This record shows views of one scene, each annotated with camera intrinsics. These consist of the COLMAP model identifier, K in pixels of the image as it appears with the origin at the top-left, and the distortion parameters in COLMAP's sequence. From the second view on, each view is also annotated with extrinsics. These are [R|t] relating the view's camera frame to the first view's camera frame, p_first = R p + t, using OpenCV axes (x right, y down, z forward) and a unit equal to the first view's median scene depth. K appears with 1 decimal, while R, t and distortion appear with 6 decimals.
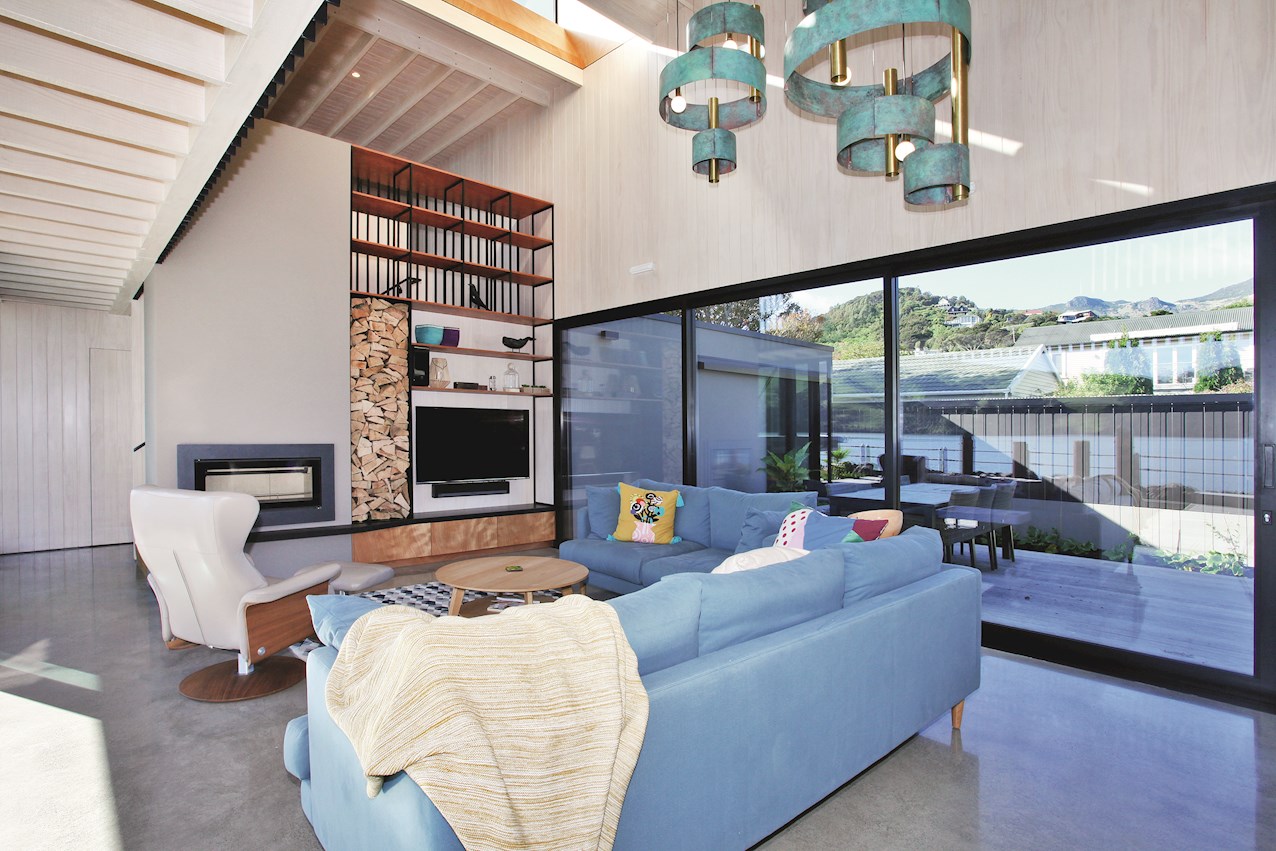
lens RADIAL K [[637.0, 0, 638.0], [0, 637.0, 425.5], [0, 0, 1]] dist [-0.002629, 0.000766]
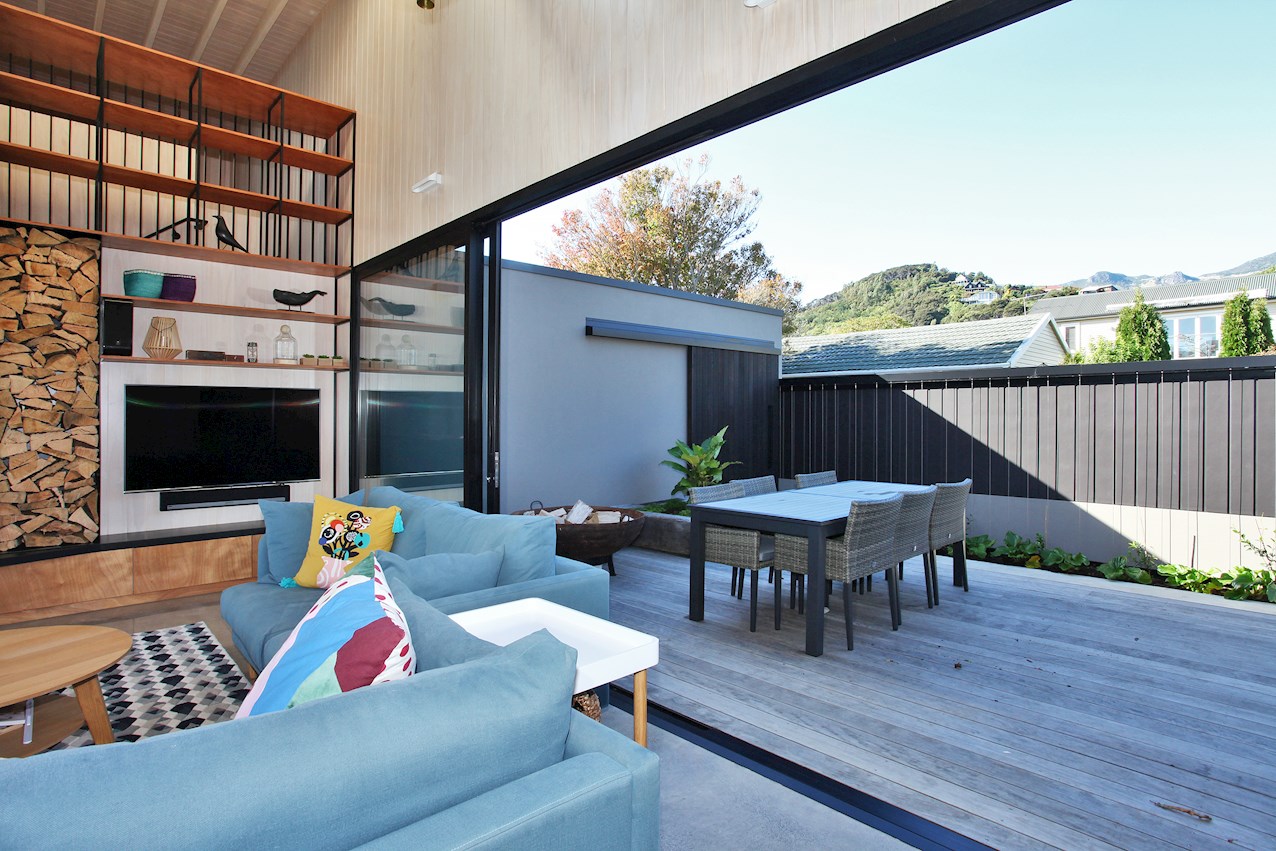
lens RADIAL K [[656.5, 0, 643.4], [0, 656.5, 422.2], [0, 0, 1]] dist [-0.008813, 0.000600]
pose [[0.999936, -0.010522, -0.004199, 0.217078], [0.010601, 0.999760, 0.019161, 0.004167], [0.003996, -0.019204, 0.999808, 0.246343]]
